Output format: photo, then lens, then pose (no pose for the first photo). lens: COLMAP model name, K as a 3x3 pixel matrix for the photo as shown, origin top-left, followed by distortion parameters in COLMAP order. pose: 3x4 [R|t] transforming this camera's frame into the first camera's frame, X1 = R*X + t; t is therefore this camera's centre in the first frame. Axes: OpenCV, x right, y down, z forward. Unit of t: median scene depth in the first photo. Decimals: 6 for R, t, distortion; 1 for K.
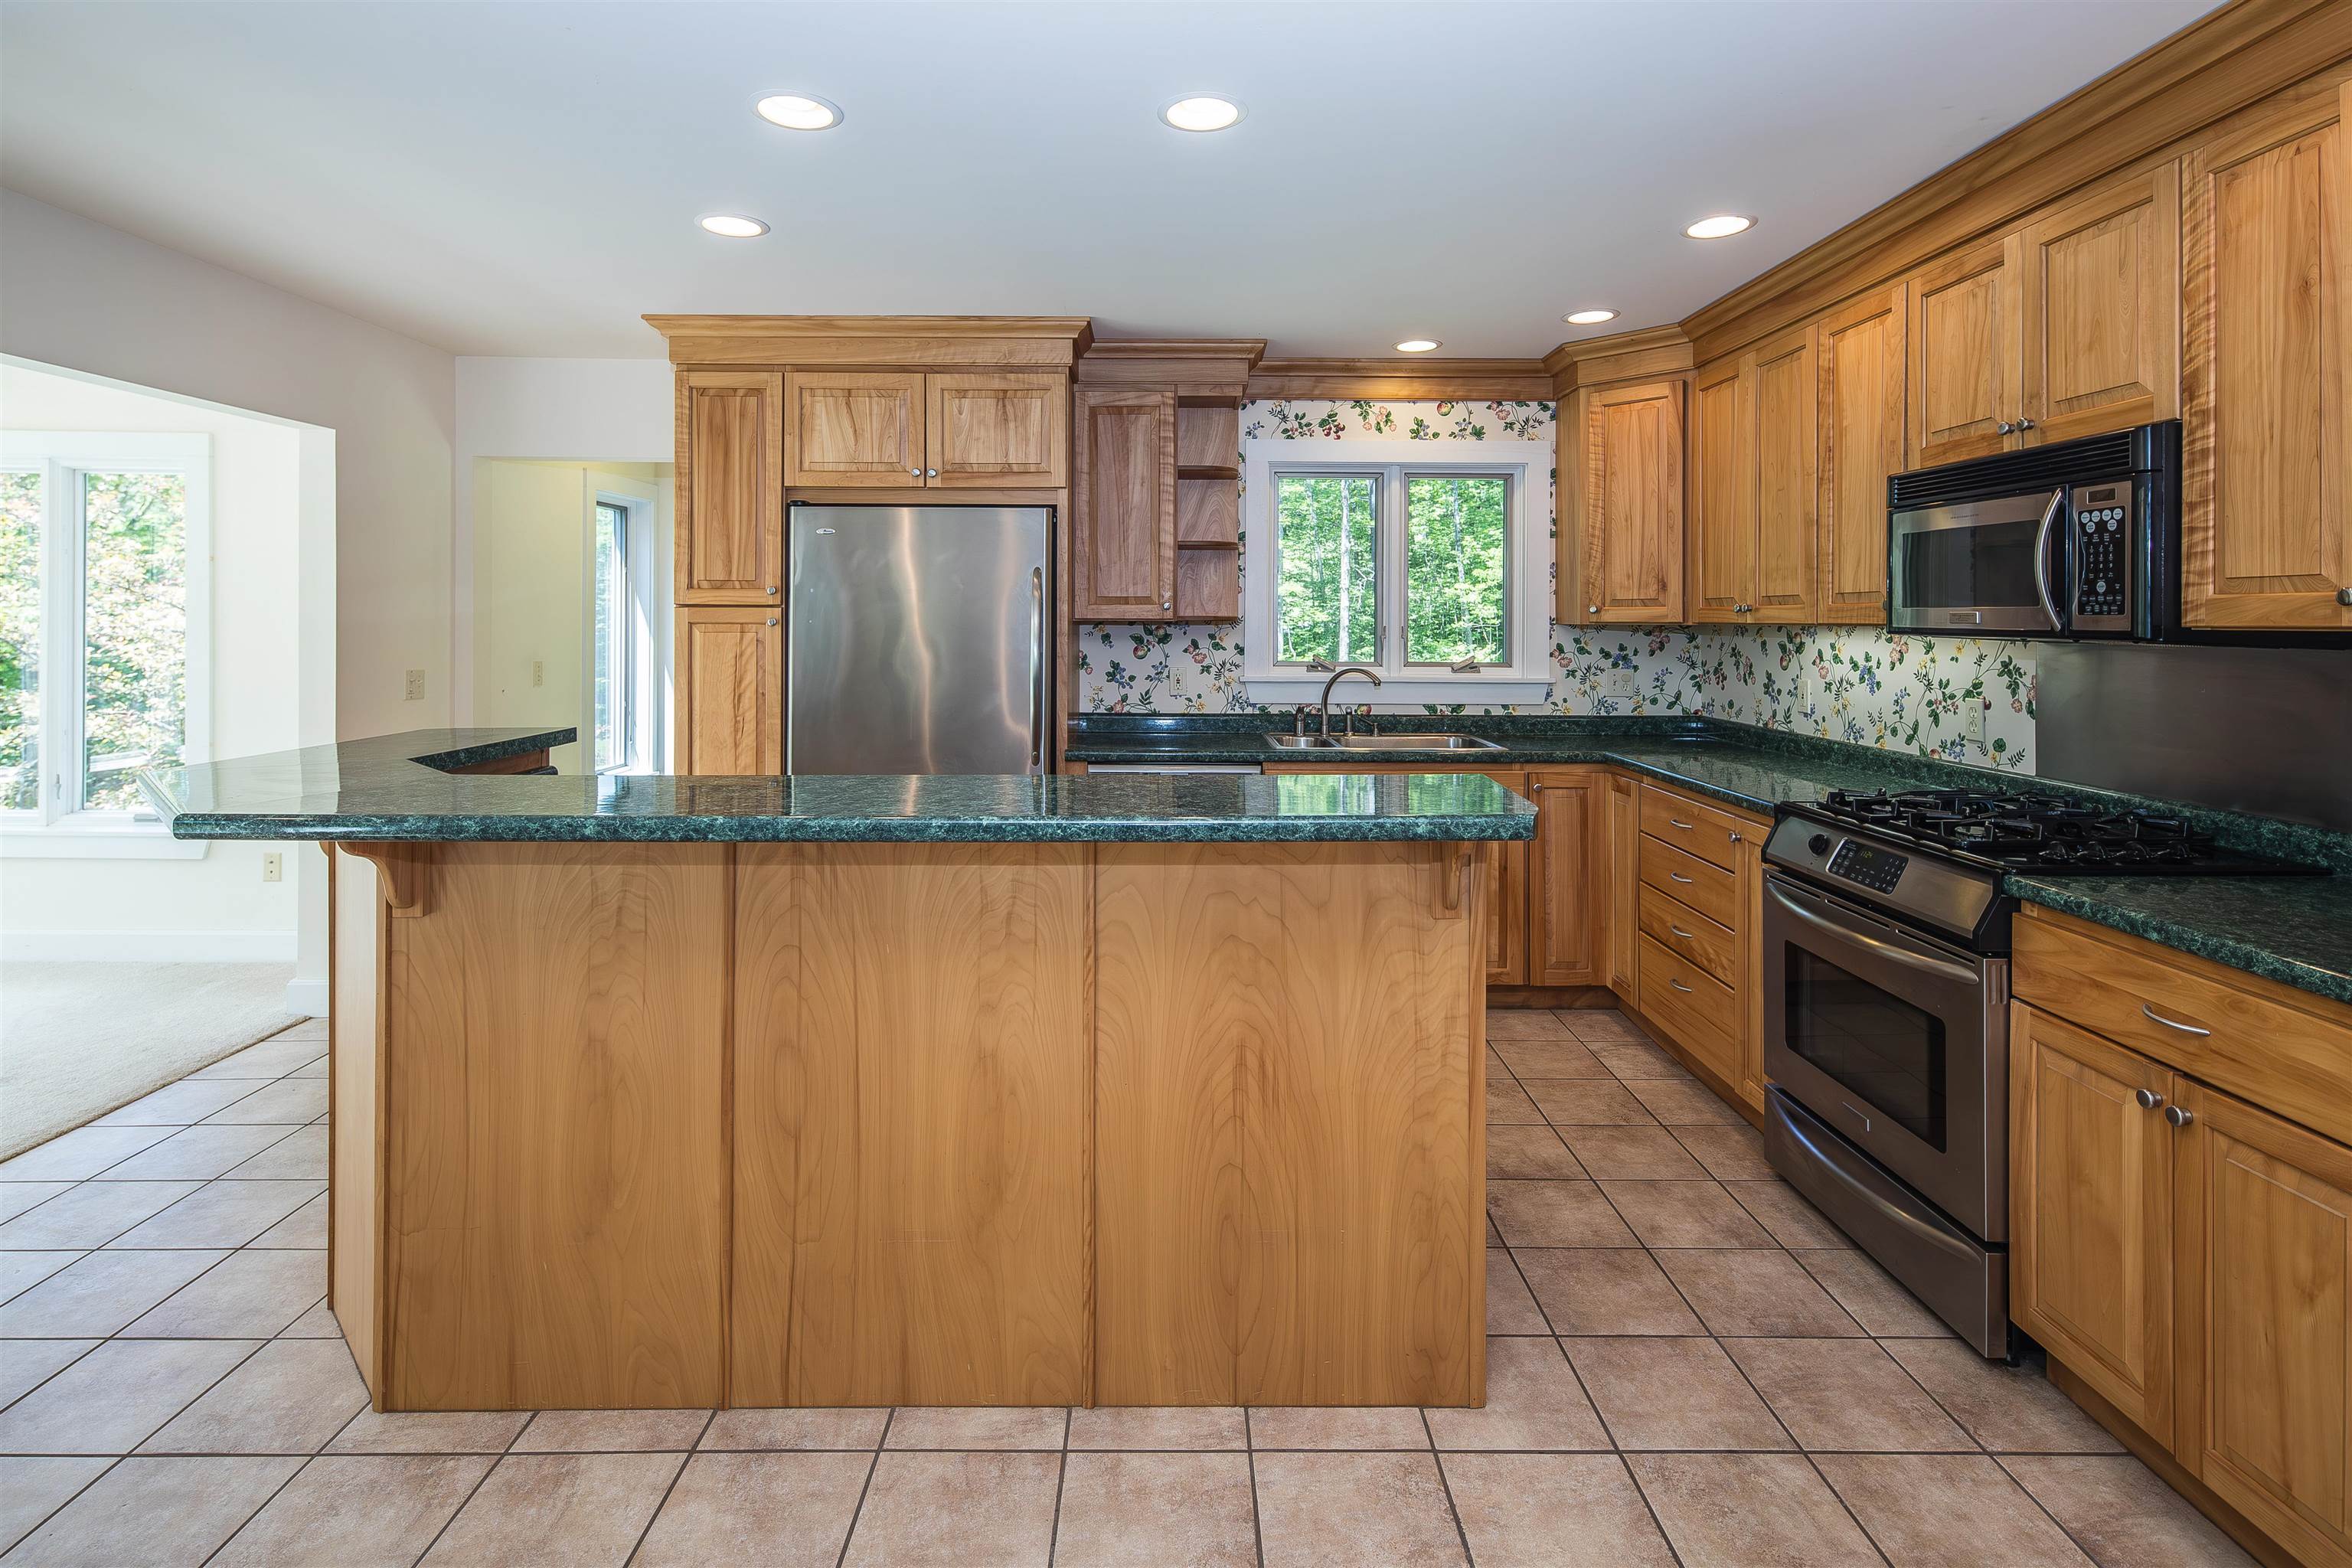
lens RADIAL K [[1168.2, 0, 1124.4], [0, 1168.2, 619.0], [0, 0, 1]] dist [0.005198, 0.000563]
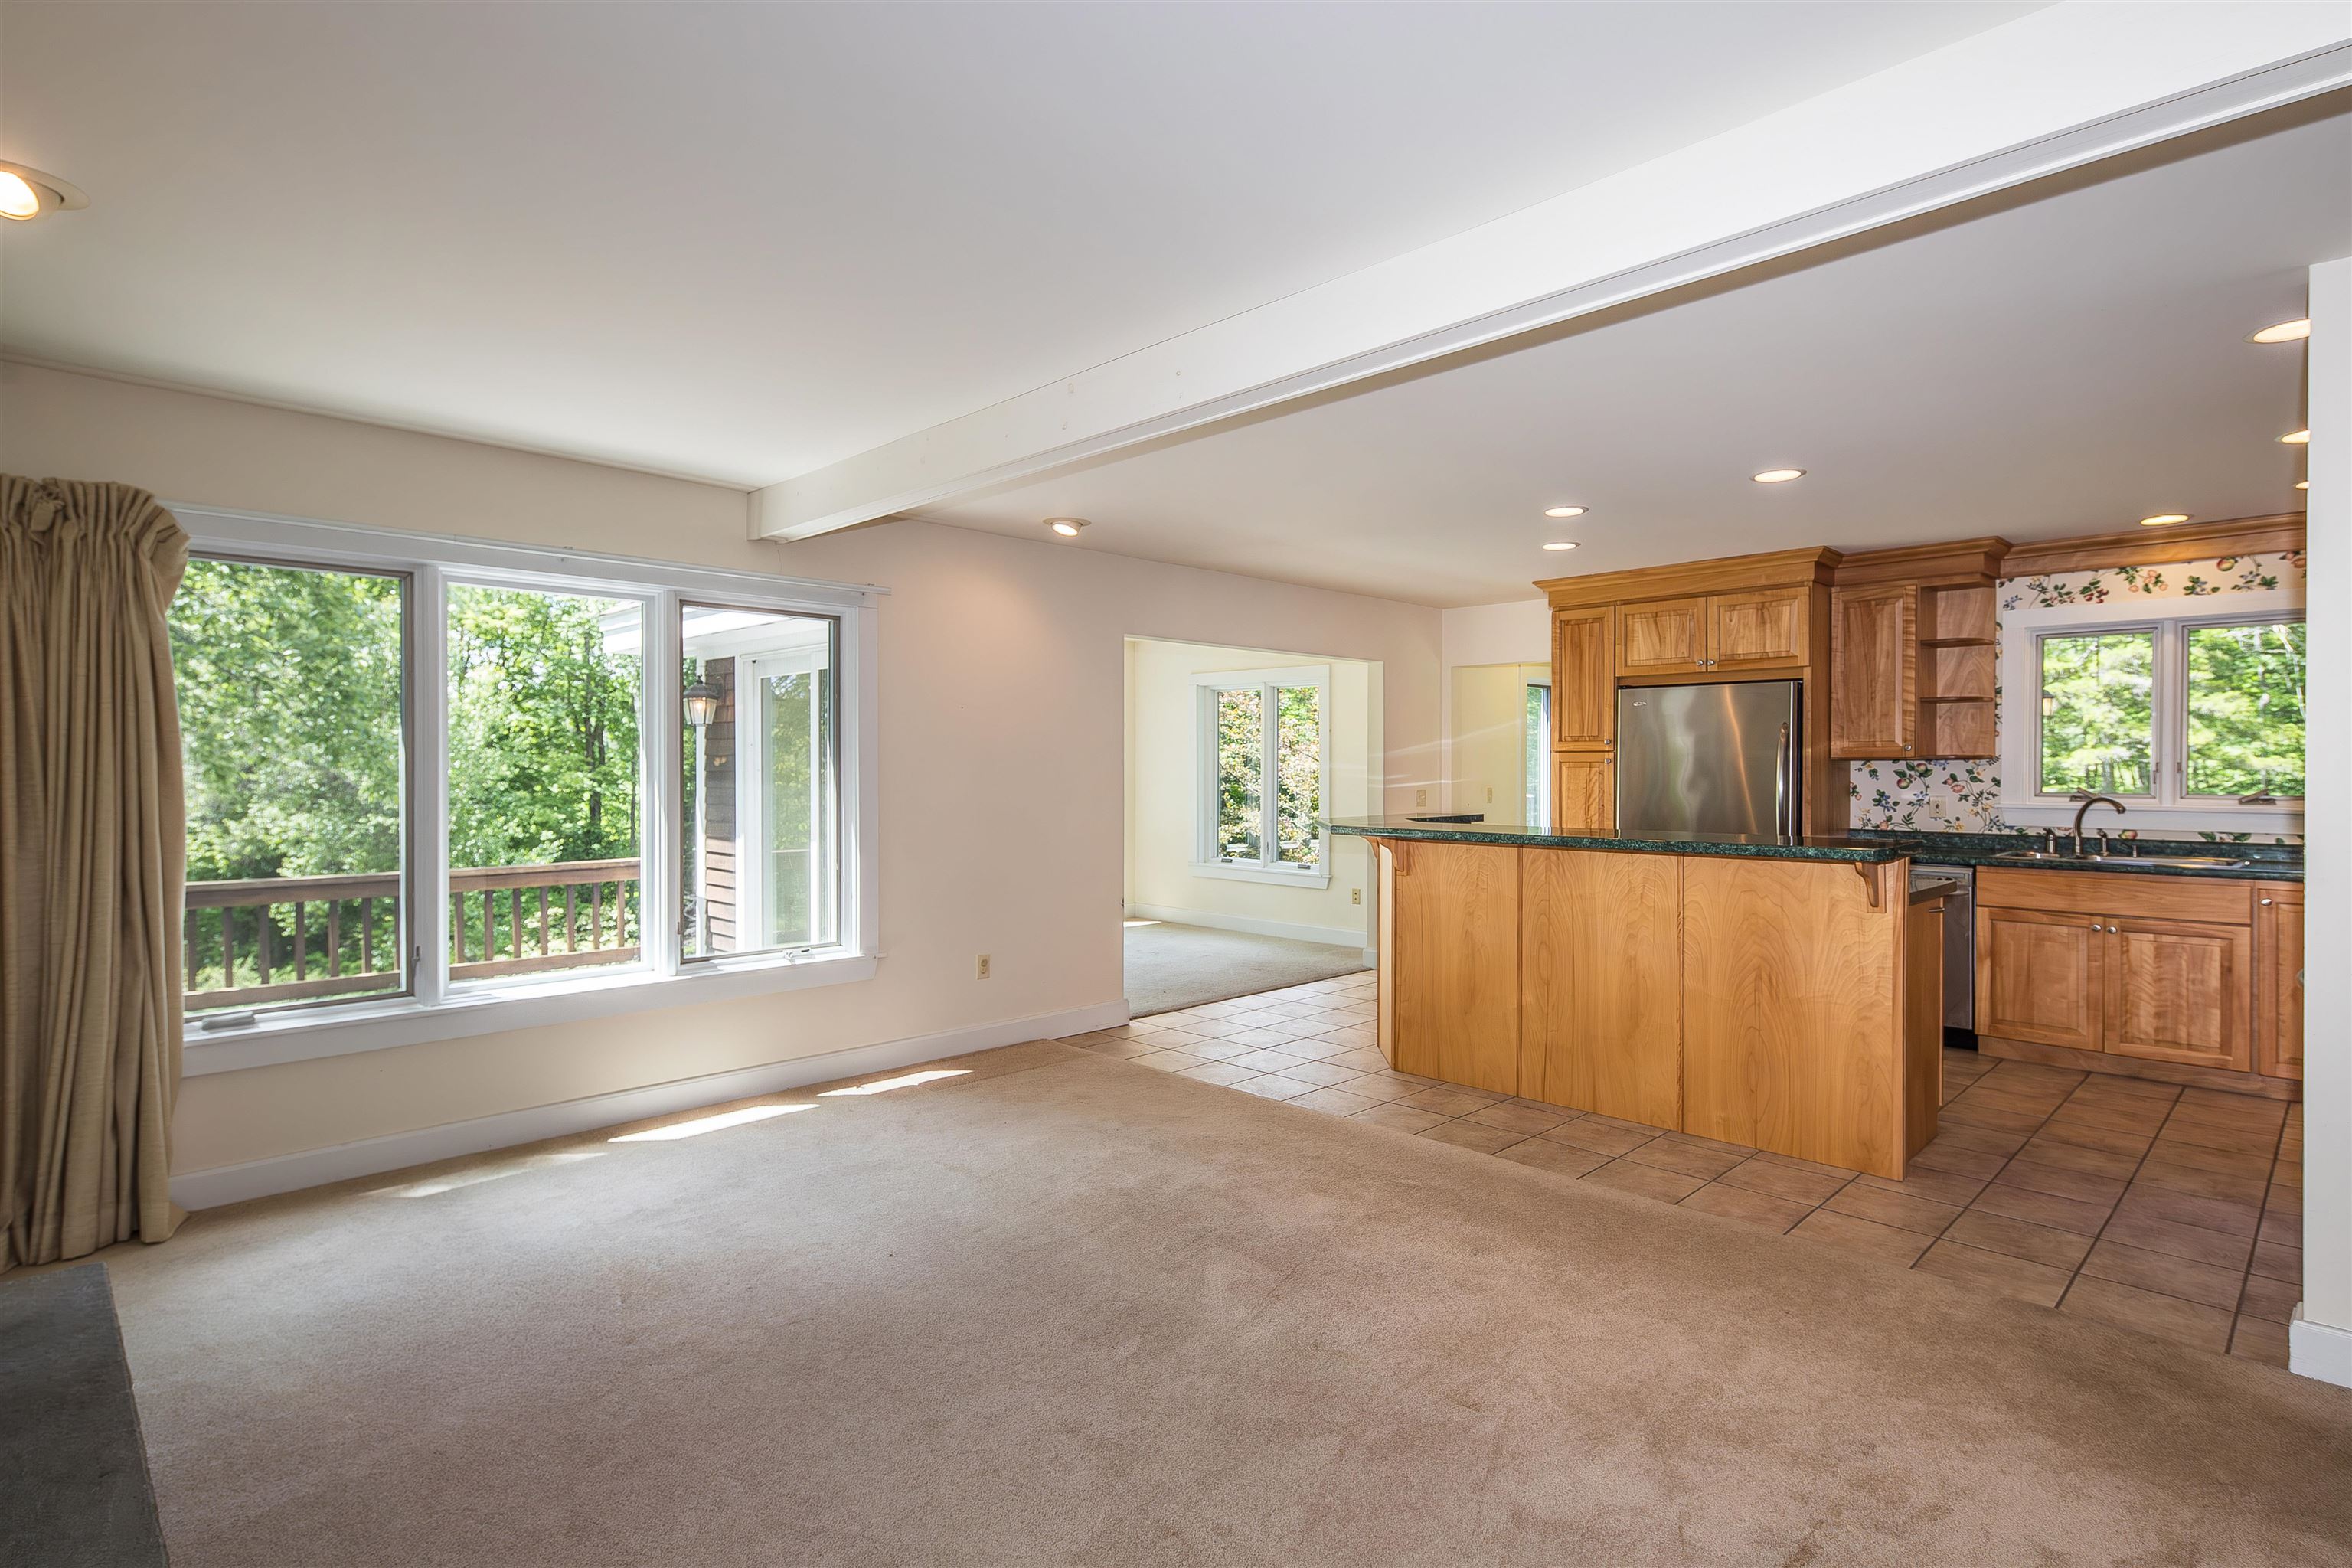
lens RADIAL K [[1141.7, 0, 1178.8], [0, 1141.7, 773.7], [0, 0, 1]] dist [-0.000242, 0.000032]
pose [[0.711151, 0.000102, -0.703039, 0.351215], [0.002109, 0.999995, 0.002278, 0.013478], [0.703036, -0.003103, 0.711148, -0.491132]]
